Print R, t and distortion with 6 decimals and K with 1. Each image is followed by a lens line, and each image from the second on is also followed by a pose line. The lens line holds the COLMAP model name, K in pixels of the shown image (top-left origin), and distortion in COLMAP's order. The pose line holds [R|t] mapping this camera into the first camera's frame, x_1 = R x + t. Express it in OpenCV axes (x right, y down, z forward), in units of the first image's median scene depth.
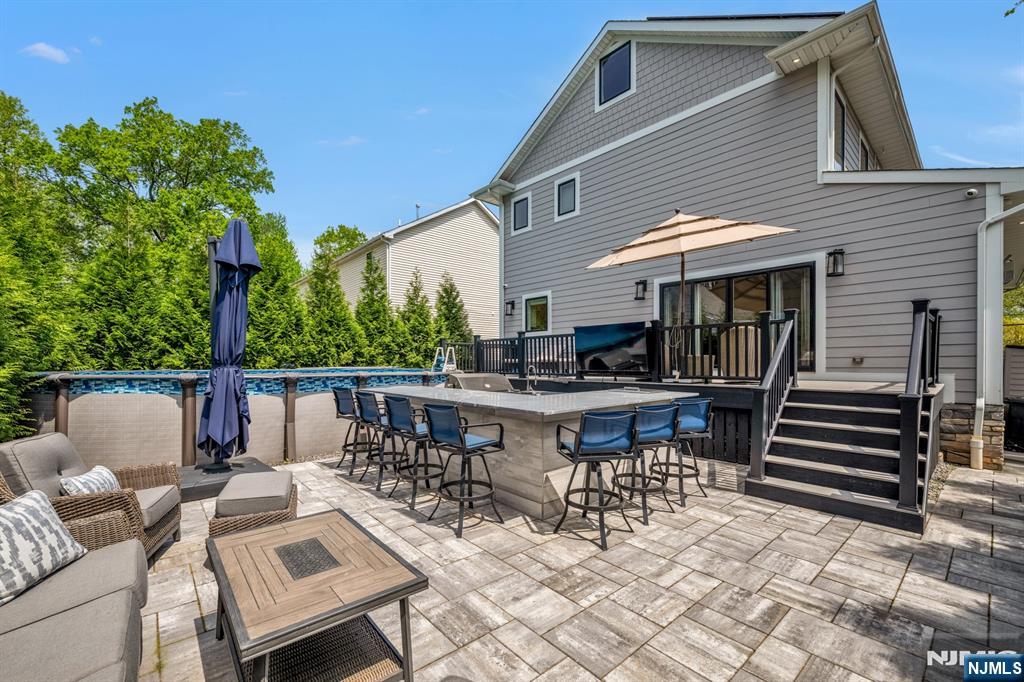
lens RADIAL K [[410.5, 0, 499.5], [0, 410.5, 361.6], [0, 0, 1]] dist [-0.003381, 0.000695]
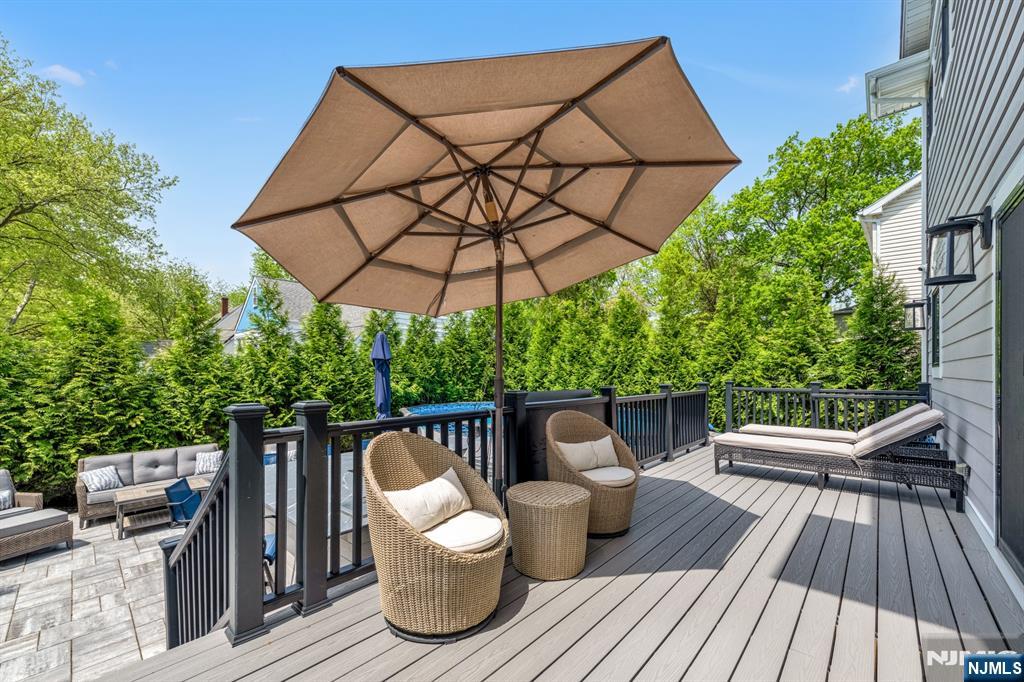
lens RADIAL K [[410.5, 0, 510.6], [0, 410.5, 366.9], [0, 0, 1]] dist [-0.003381, 0.000695]
pose [[0.126519, -0.009897, -0.991915, 0.598744], [-0.005229, 0.999930, -0.010644, -0.086329], [0.991950, 0.006533, 0.126458, 0.651107]]
